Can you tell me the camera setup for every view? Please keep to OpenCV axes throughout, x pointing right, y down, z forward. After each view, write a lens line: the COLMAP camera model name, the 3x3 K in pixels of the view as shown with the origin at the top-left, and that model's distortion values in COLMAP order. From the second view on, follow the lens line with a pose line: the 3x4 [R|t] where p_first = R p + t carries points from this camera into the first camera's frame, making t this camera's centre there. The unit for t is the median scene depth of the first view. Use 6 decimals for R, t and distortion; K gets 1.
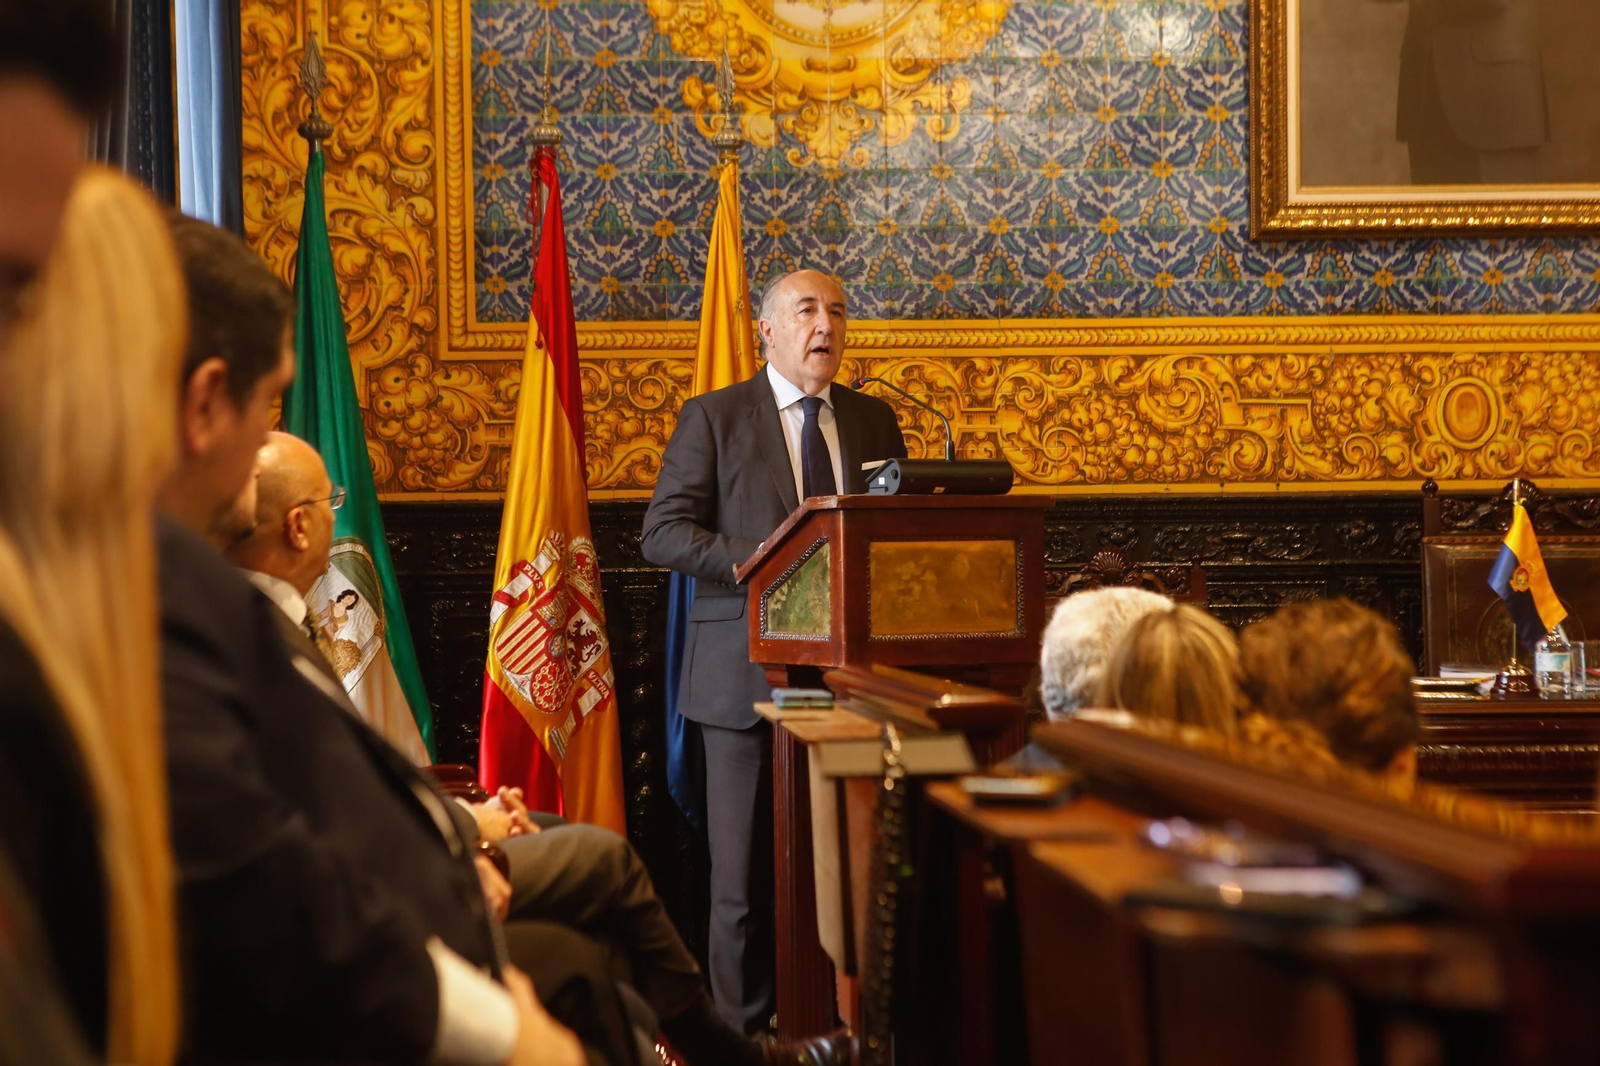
lens RADIAL K [[3045.6, 0, 796.6], [0, 3045.6, 498.5], [0, 0, 1]] dist [0.222338, -0.263565]
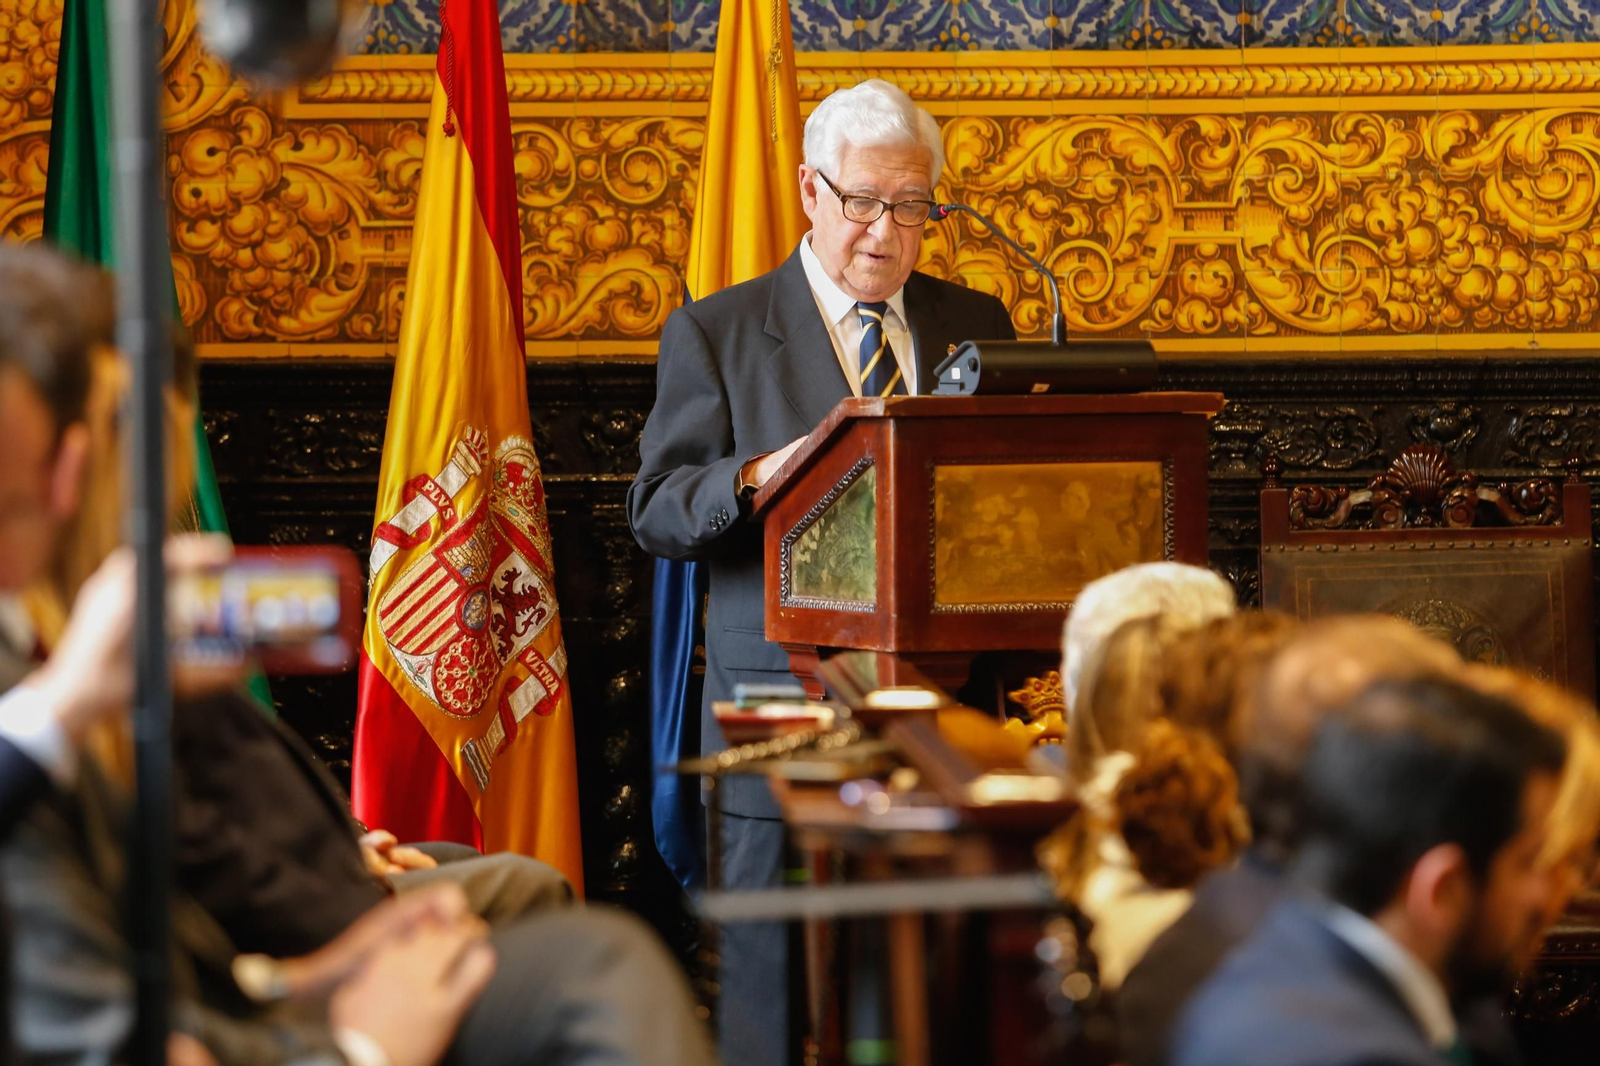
lens RADIAL K [[9272.0, 0, 797.1], [0, 9272.0, 467.2], [0, 0, 1]] dist [1.322907, 11.564084]
pose [[0.998581, 0.007547, -0.052725, 0.076062], [-0.005350, 0.999116, 0.041685, -0.052782], [0.052993, -0.041344, 0.997739, -0.779155]]
